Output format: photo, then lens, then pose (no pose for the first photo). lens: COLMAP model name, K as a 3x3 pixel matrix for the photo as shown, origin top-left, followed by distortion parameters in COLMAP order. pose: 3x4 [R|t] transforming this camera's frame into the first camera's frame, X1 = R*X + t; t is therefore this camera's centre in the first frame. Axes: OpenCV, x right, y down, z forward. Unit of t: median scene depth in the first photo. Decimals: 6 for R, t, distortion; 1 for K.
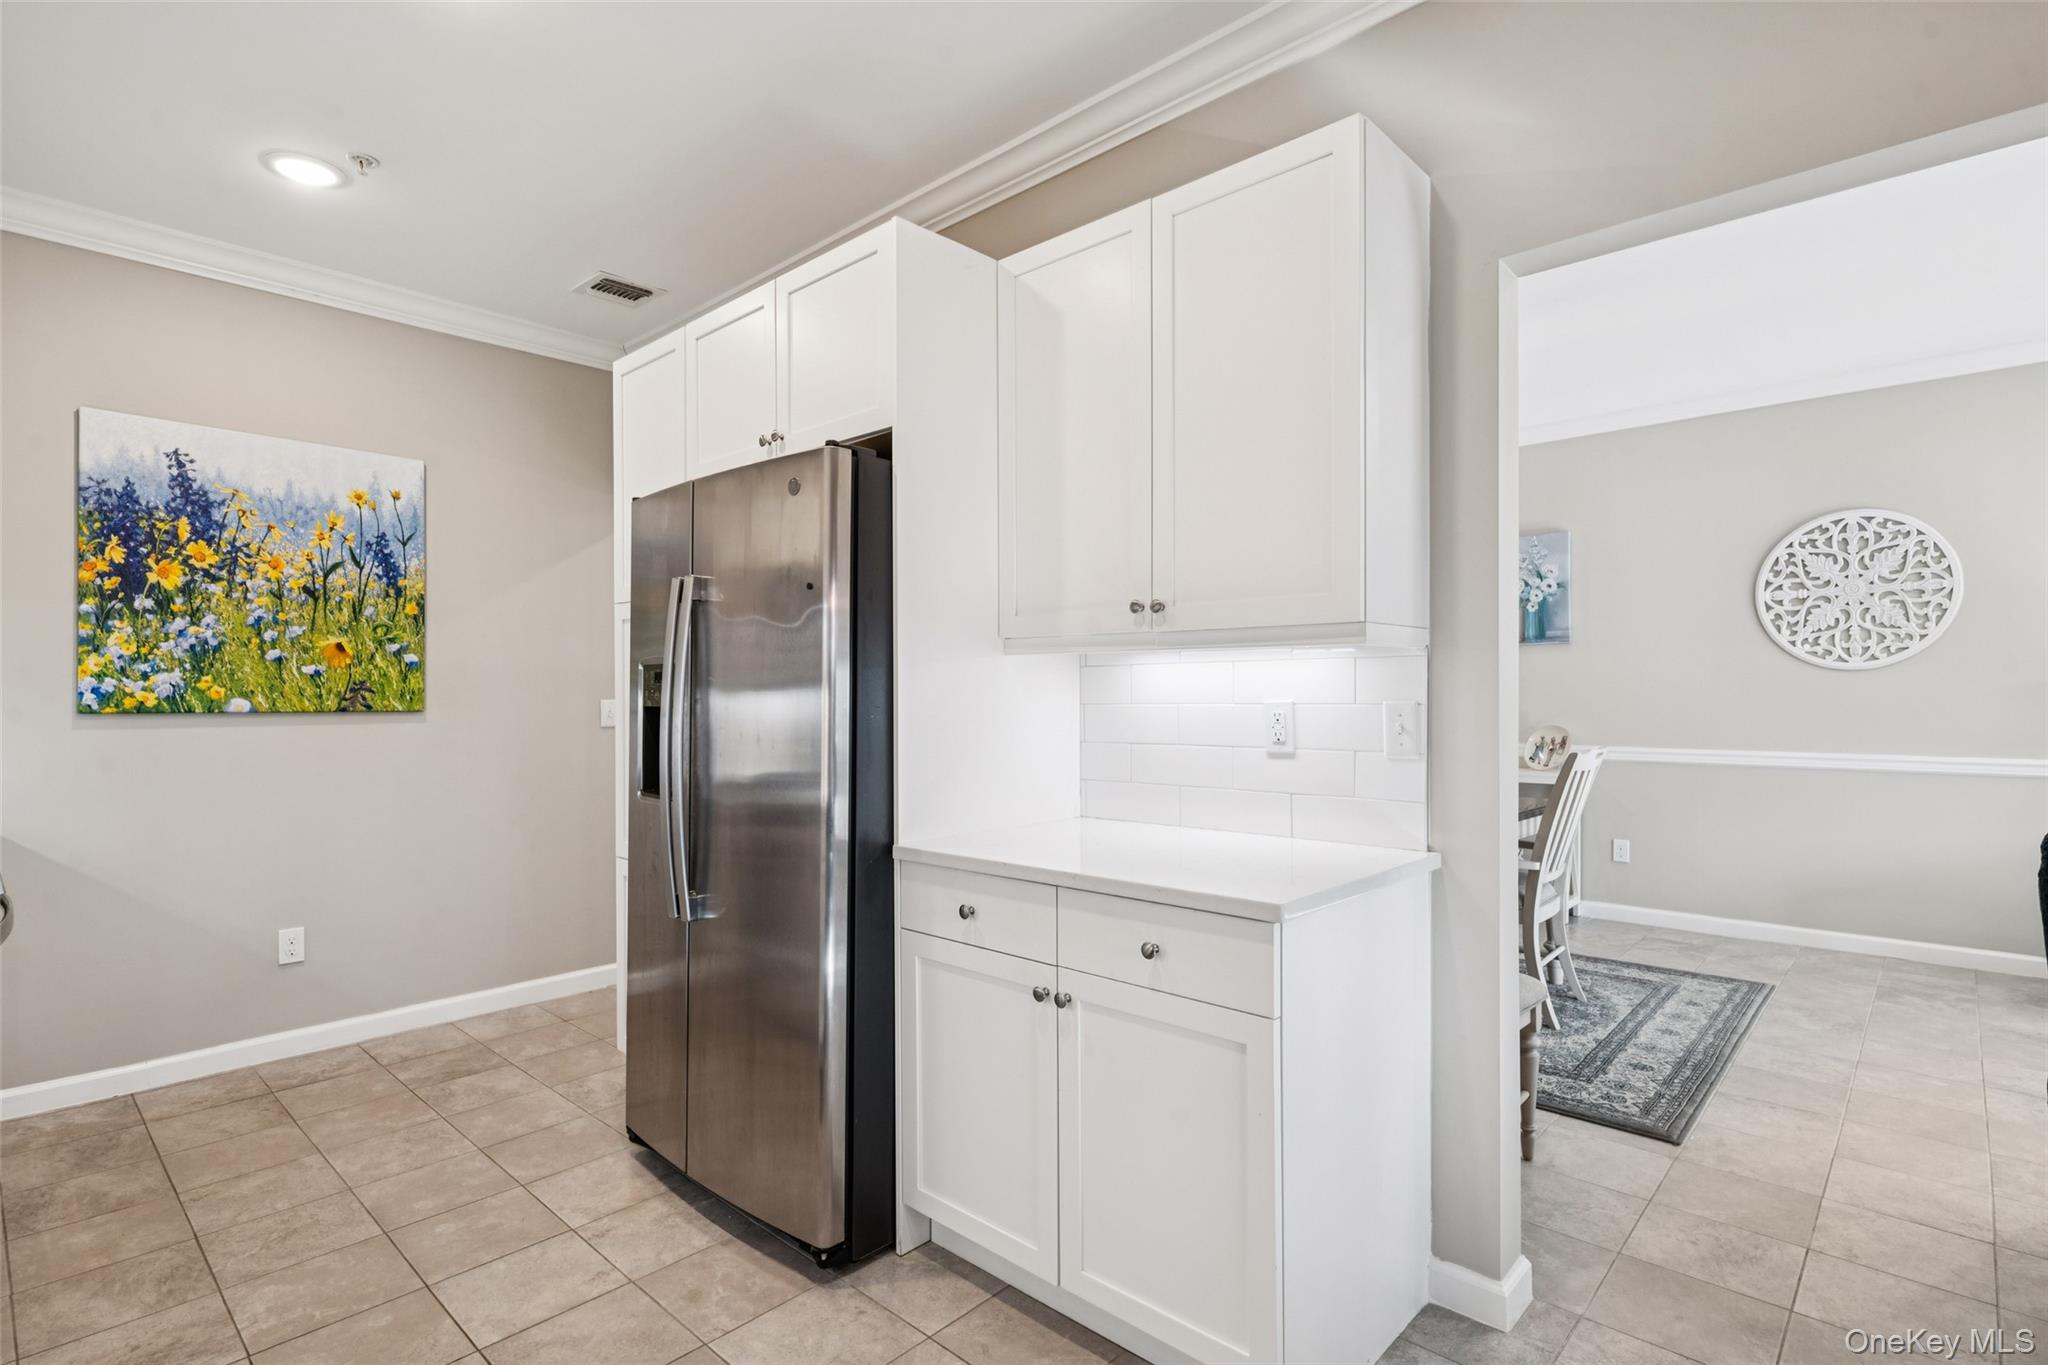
lens RADIAL K [[1010.6, 0, 1029.0], [0, 1010.6, 694.2], [0, 0, 1]] dist [0.011208, 0.000914]
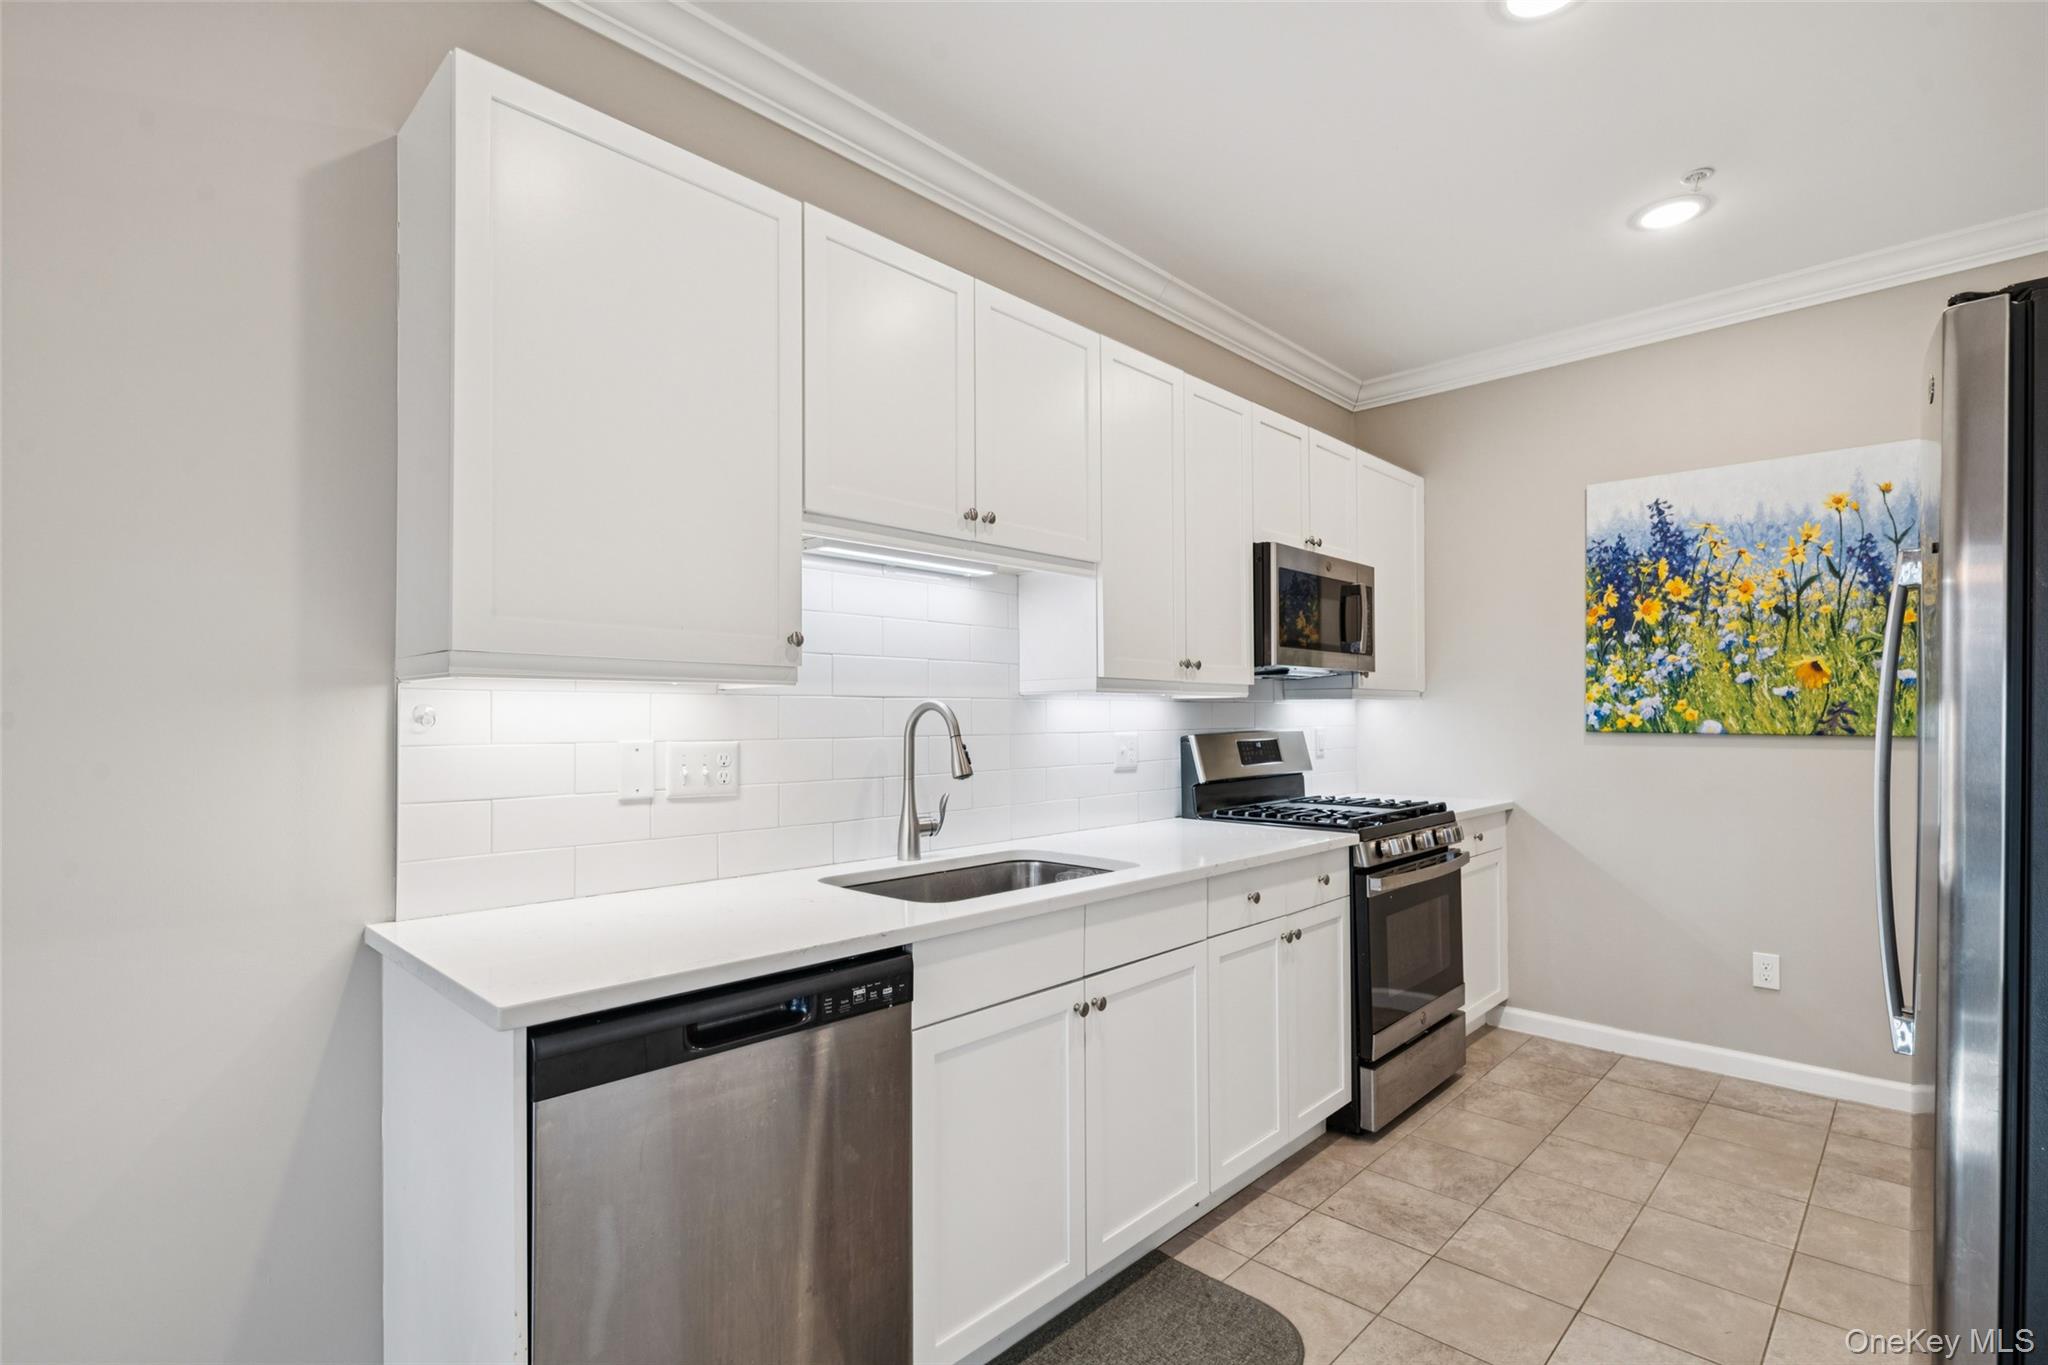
lens RADIAL K [[986.4, 0, 1029.5], [0, 986.4, 700.8], [0, 0, 1]] dist [0.003018, 0.000856]
pose [[-0.020566, -0.010509, -0.999733, 0.272232], [0.002029, 0.999942, -0.010553, -0.007029], [0.999786, -0.002246, -0.020543, 0.327441]]
